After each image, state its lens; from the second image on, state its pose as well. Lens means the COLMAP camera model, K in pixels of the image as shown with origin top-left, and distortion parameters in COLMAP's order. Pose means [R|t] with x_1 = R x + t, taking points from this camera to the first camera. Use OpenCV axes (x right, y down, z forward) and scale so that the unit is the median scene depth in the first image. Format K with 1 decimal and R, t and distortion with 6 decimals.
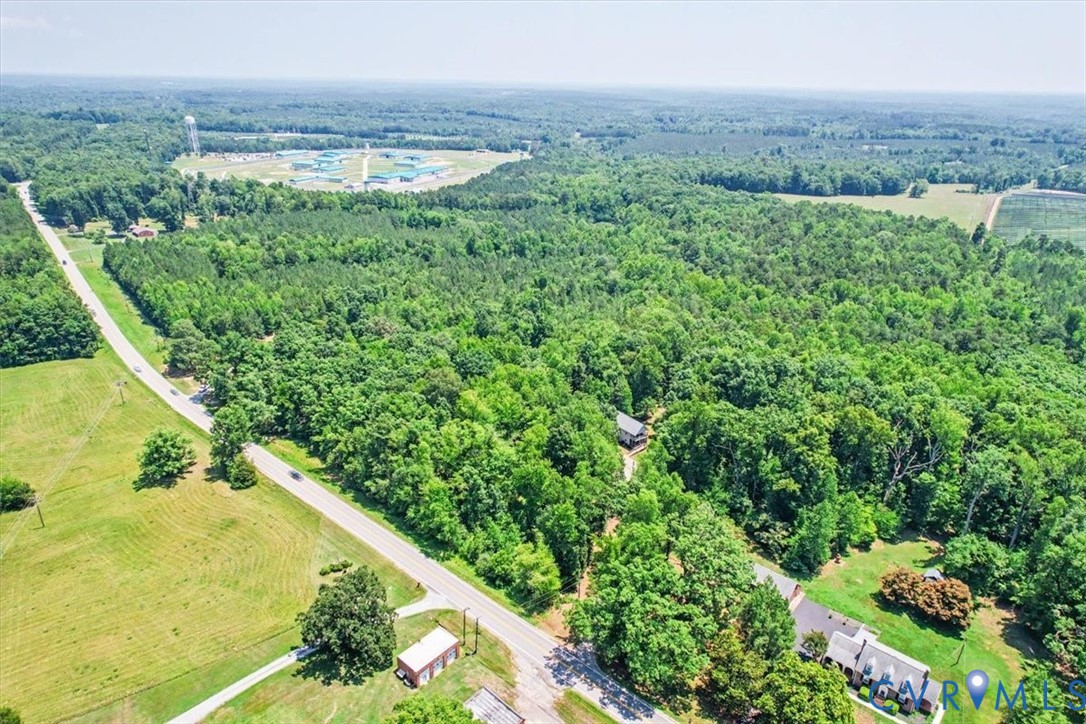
lens RADIAL K [[674.5, 0, 544.3], [0, 674.5, 380.5], [0, 0, 1]] dist [-0.003365, -0.001651]
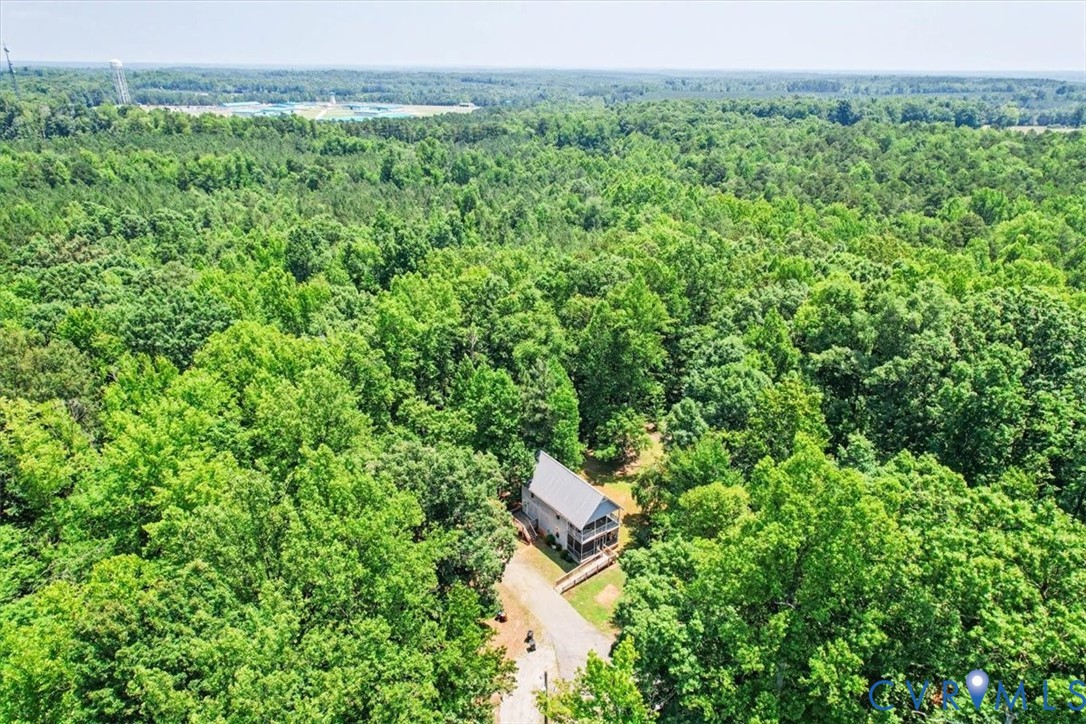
lens RADIAL K [[674.5, 0, 544.3], [0, 674.5, 380.5], [0, 0, 1]] dist [-0.003365, -0.001651]
pose [[0.999849, -0.002315, -0.017226, 0.111255], [0.002624, 0.999835, 0.017973, 0.000170], [0.017181, -0.018016, 0.999690, 0.598224]]
